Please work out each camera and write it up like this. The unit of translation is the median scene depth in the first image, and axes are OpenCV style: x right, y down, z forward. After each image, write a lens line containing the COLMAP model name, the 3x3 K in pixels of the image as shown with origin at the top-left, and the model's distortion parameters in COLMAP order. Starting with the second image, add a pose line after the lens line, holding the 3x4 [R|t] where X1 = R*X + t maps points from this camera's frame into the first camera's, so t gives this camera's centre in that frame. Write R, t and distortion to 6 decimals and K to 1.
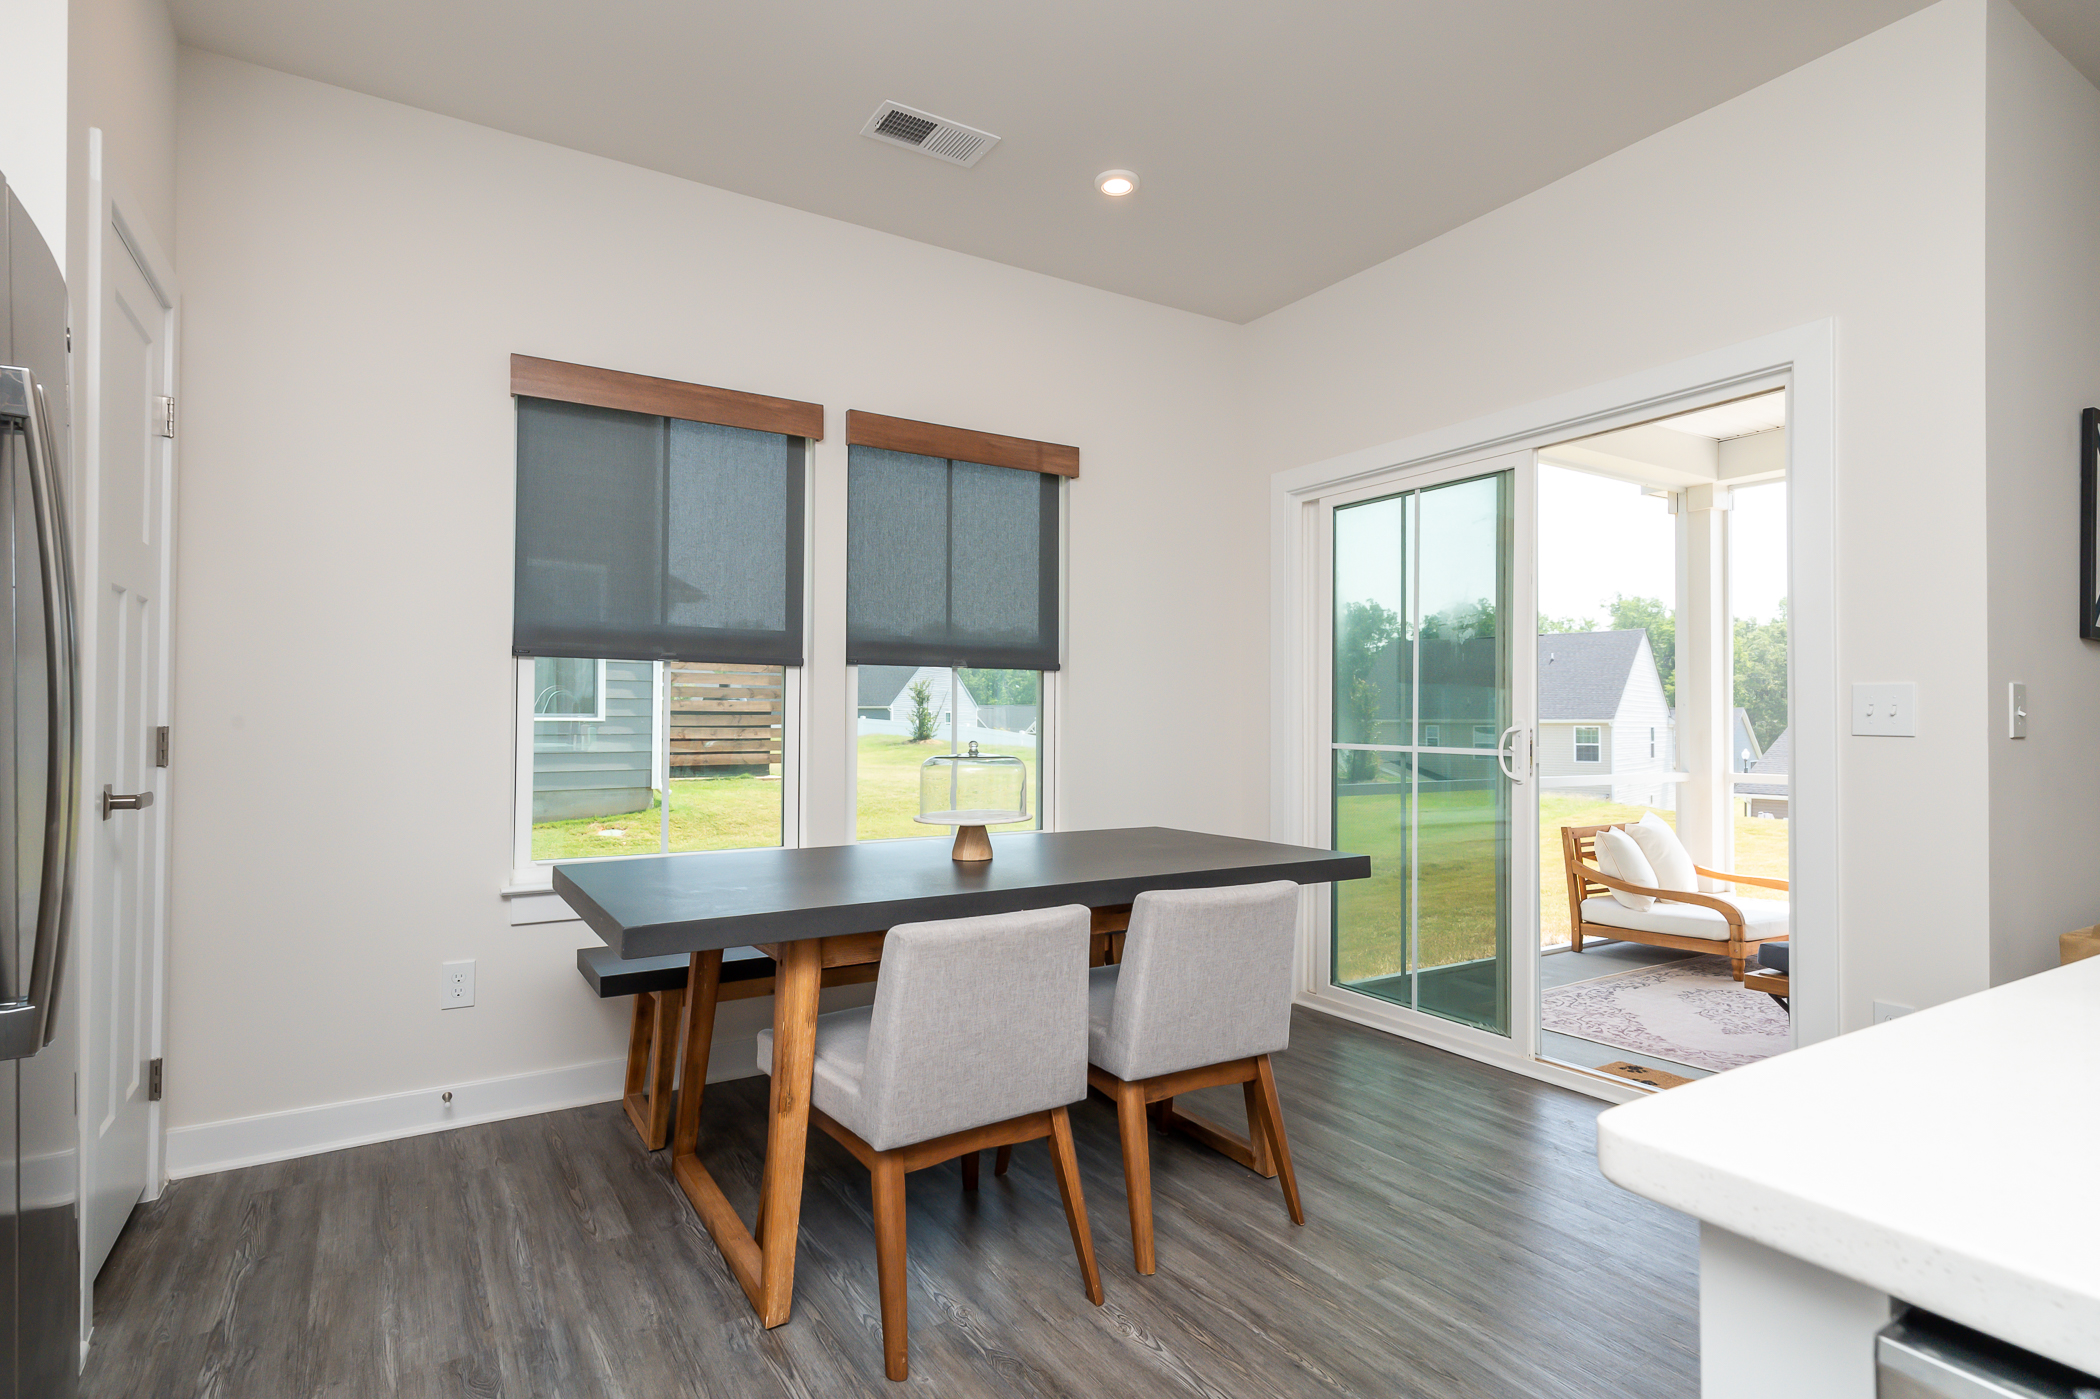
lens RADIAL K [[1074.2, 0, 1052.5], [0, 1074.2, 691.6], [0, 0, 1]] dist [0.004900, 0.000073]
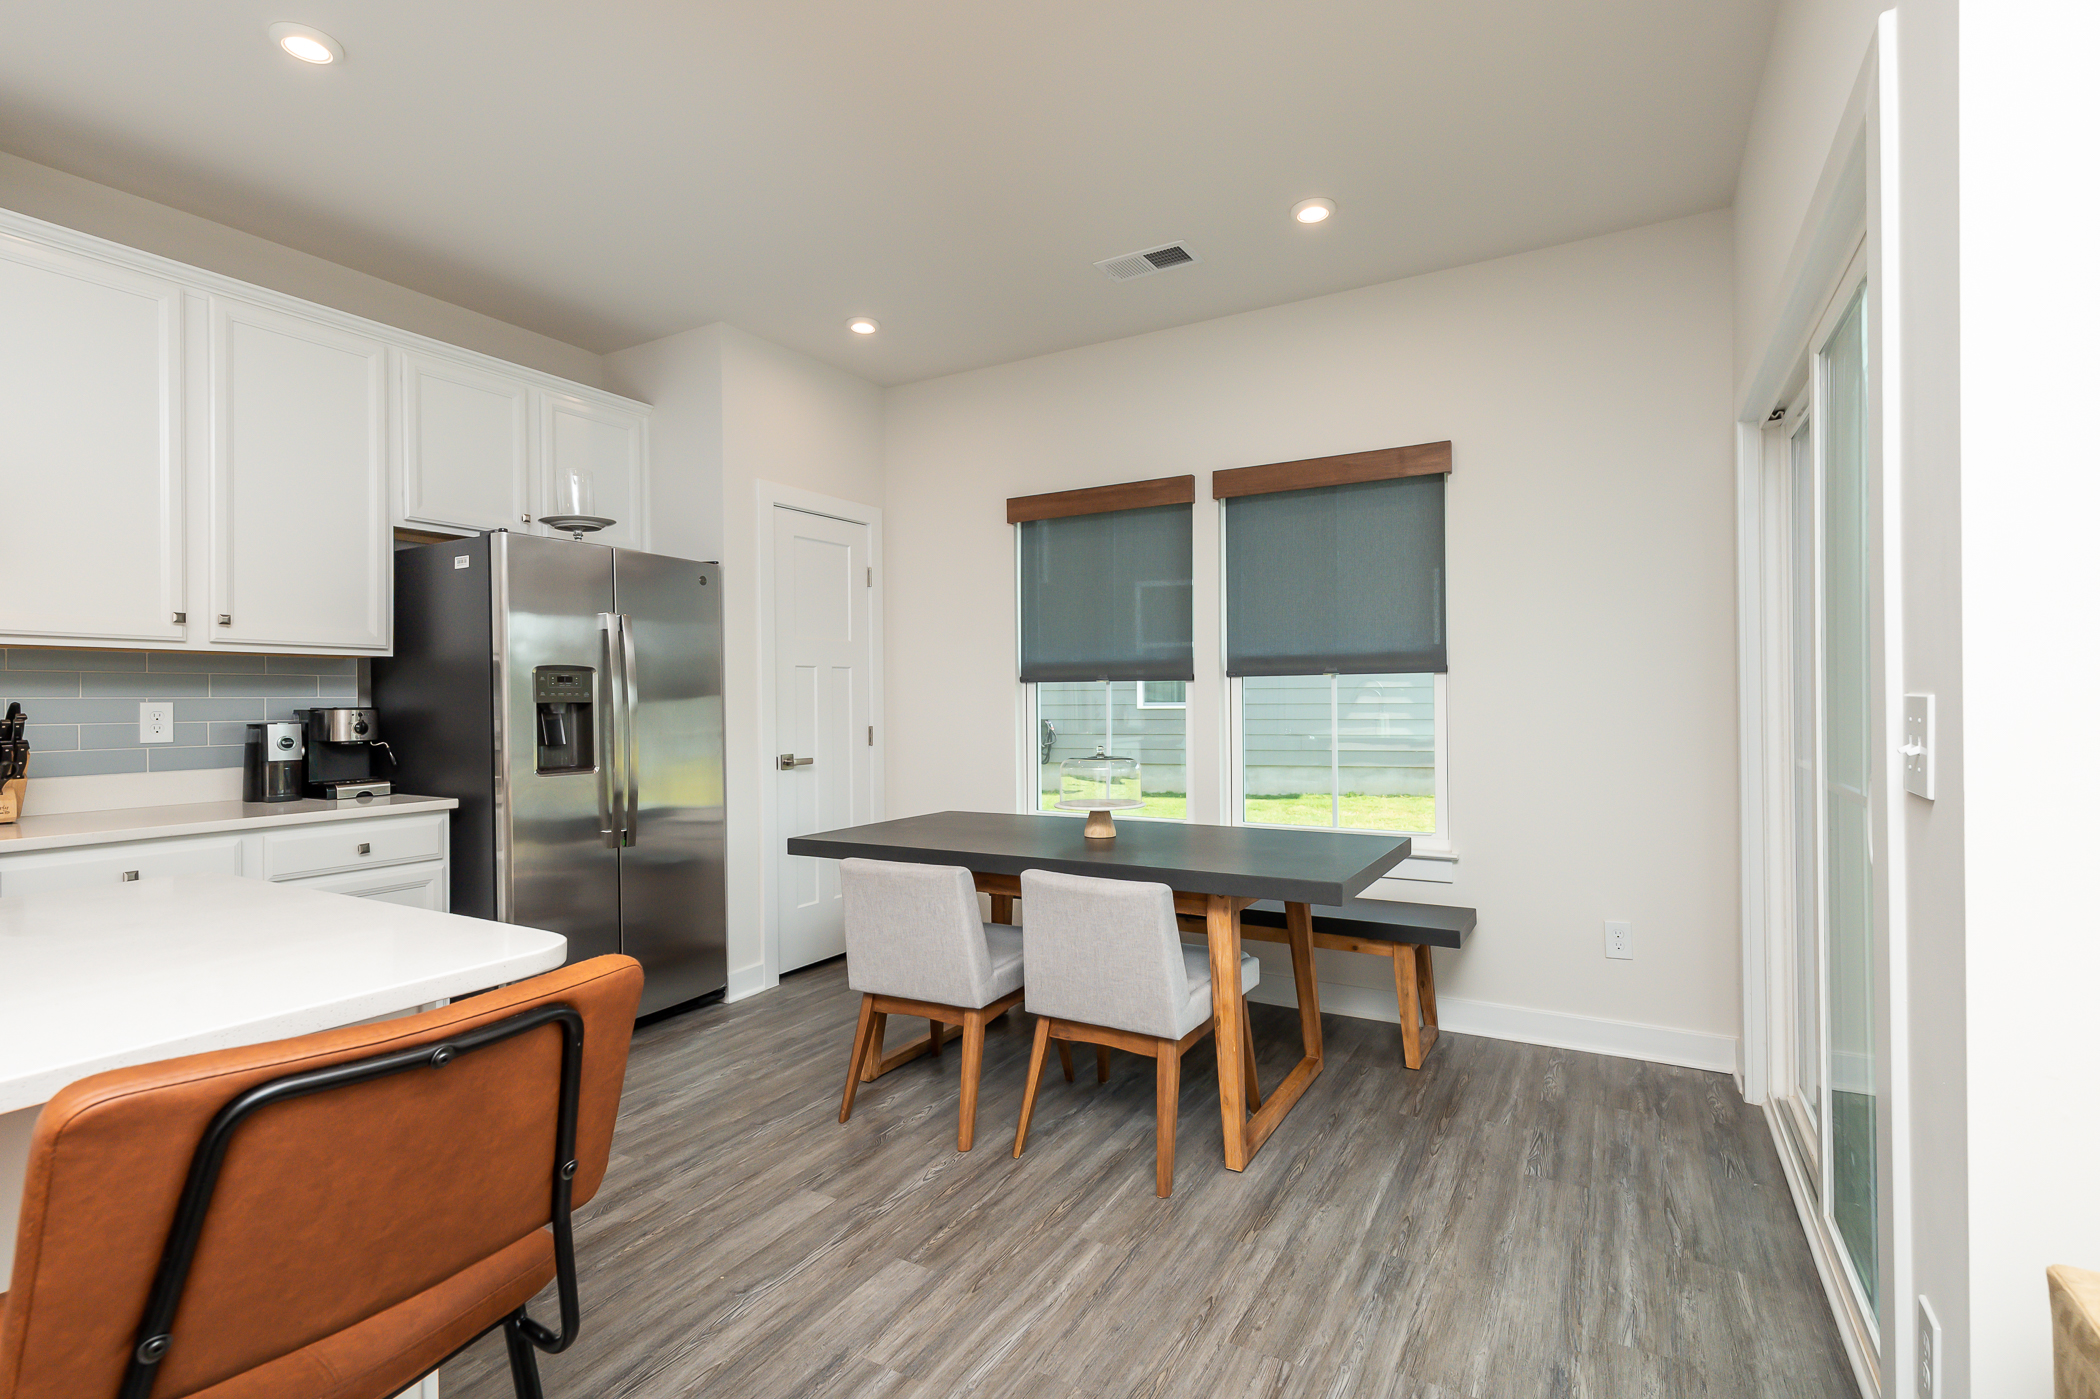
lens RADIAL K [[936.0, 0, 980.9], [0, 936.0, 682.3], [0, 0, 1]] dist [0.011325, -0.002374]
pose [[0.467990, -0.025264, -0.883373, 0.721542], [0.036619, 0.999287, -0.009180, -0.022325], [0.882975, -0.028052, 0.468581, 0.284789]]
